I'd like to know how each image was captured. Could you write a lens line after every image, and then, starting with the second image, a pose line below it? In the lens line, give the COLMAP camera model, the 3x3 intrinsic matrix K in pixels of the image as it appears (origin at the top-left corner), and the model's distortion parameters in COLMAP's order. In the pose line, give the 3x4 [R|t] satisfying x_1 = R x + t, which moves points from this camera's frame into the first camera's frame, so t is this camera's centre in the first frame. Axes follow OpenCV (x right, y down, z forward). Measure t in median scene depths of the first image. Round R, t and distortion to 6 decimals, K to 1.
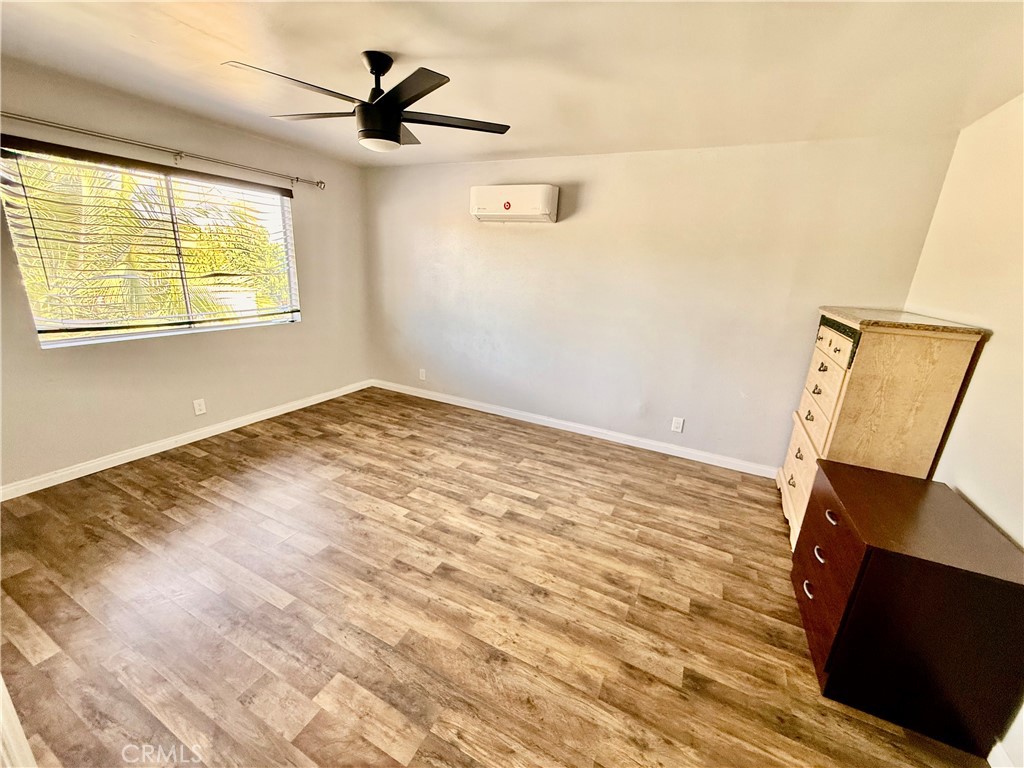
lens RADIAL K [[409.6, 0, 511.5], [0, 409.6, 383.0], [0, 0, 1]] dist [-0.002744, 0.000722]
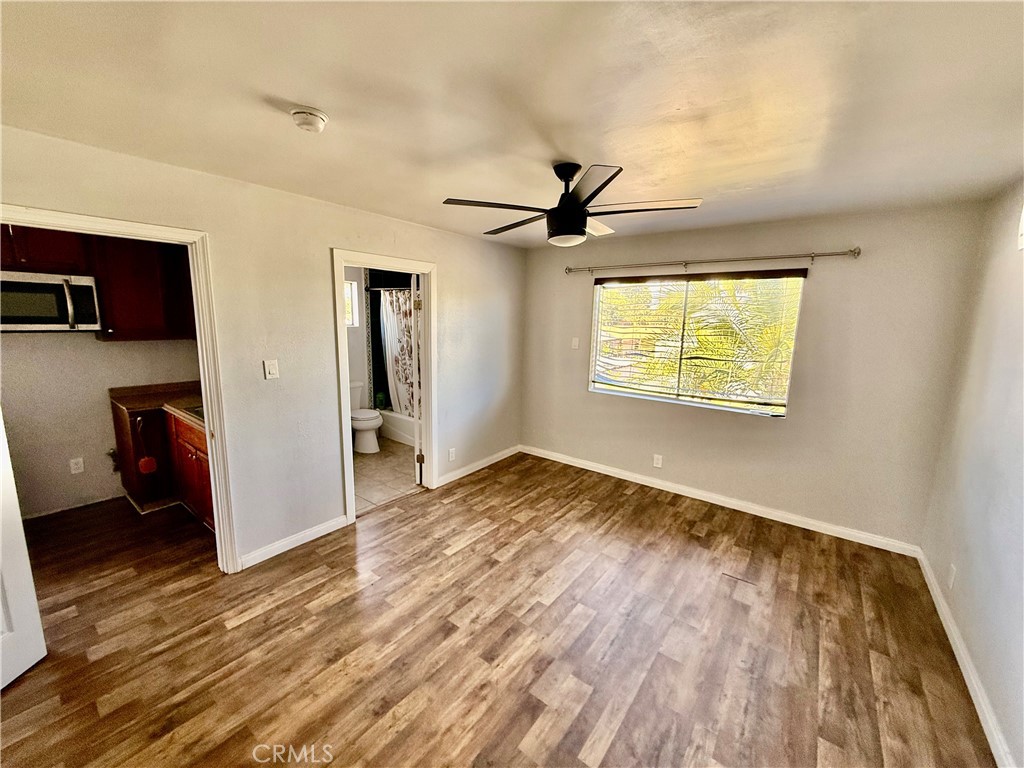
lens RADIAL K [[409.6, 0, 511.8], [0, 409.6, 389.1], [0, 0, 1]] dist [-0.002744, 0.000722]
pose [[-0.194578, 0.114396, -0.974193, 0.549400], [-0.303304, 0.937486, 0.170666, -0.250019], [0.932816, 0.328685, -0.147717, 0.810768]]
